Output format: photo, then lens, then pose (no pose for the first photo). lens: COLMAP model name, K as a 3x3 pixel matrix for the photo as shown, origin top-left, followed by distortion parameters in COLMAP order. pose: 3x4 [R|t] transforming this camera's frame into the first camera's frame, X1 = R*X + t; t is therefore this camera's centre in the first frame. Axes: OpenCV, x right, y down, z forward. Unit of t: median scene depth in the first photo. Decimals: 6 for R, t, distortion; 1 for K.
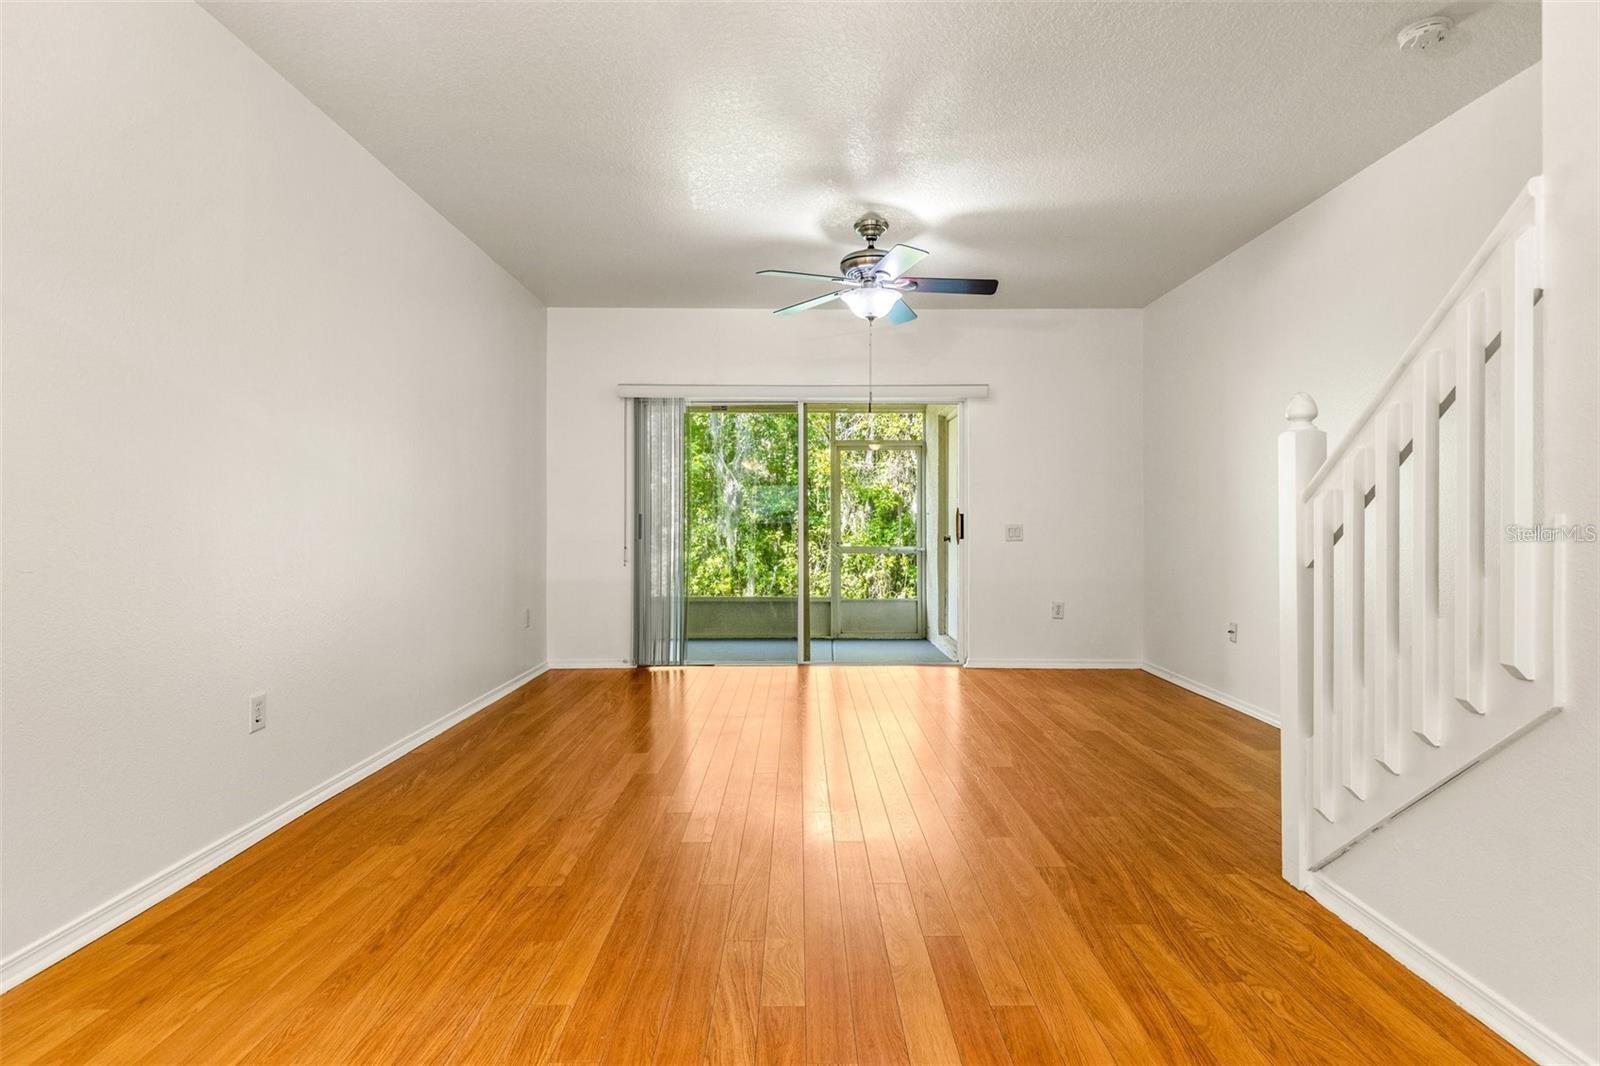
lens RADIAL K [[815.2, 0, 807.4], [0, 815.2, 518.4], [0, 0, 1]] dist [0.003802, -0.000524]
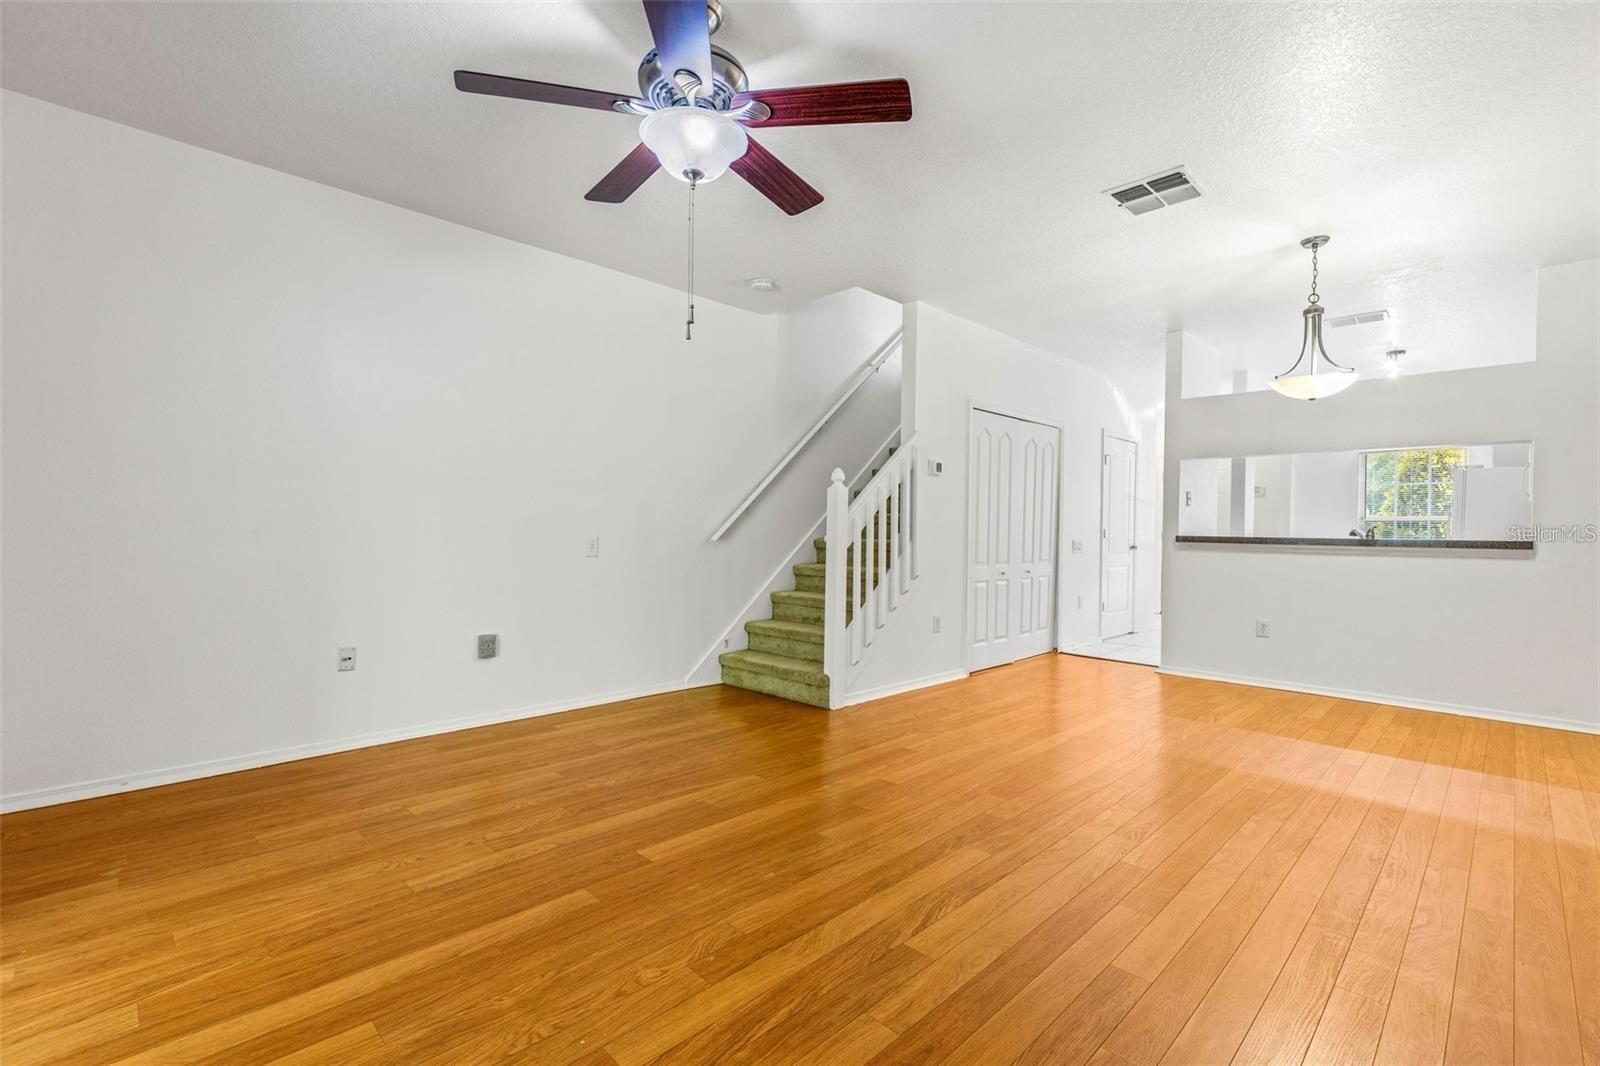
lens RADIAL K [[718.1, 0, 798.2], [0, 718.1, 538.3], [0, 0, 1]] dist [0.008576, -0.000588]
pose [[-0.698938, -0.021101, 0.714871, -0.238235], [-0.016510, 0.999774, 0.013369, 0.000399], [-0.714992, -0.002458, -0.699128, 0.911080]]
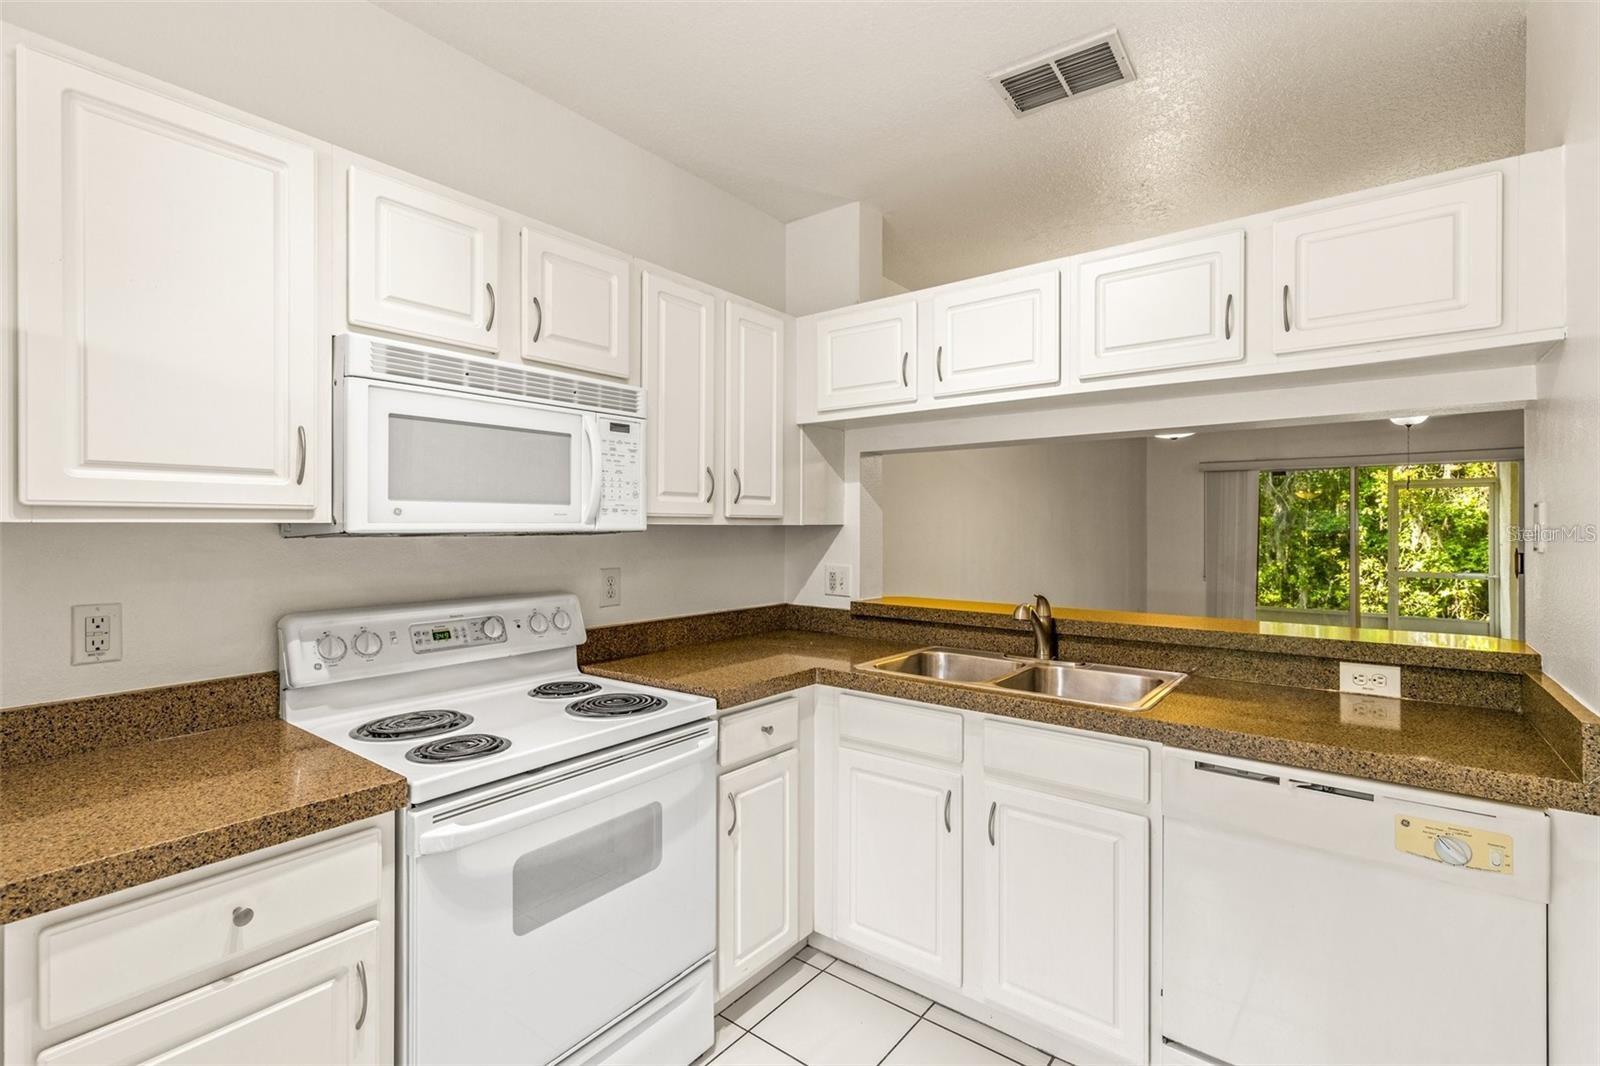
lens RADIAL K [[718.1, 0, 805.3], [0, 718.1, 529.0], [0, 0, 1]] dist [0.008576, -0.000588]
pose [[0.783436, -0.001632, -0.621471, 0.025033], [0.006448, 0.999964, 0.005503, -0.052756], [0.621439, -0.008318, 0.783418, -0.482893]]
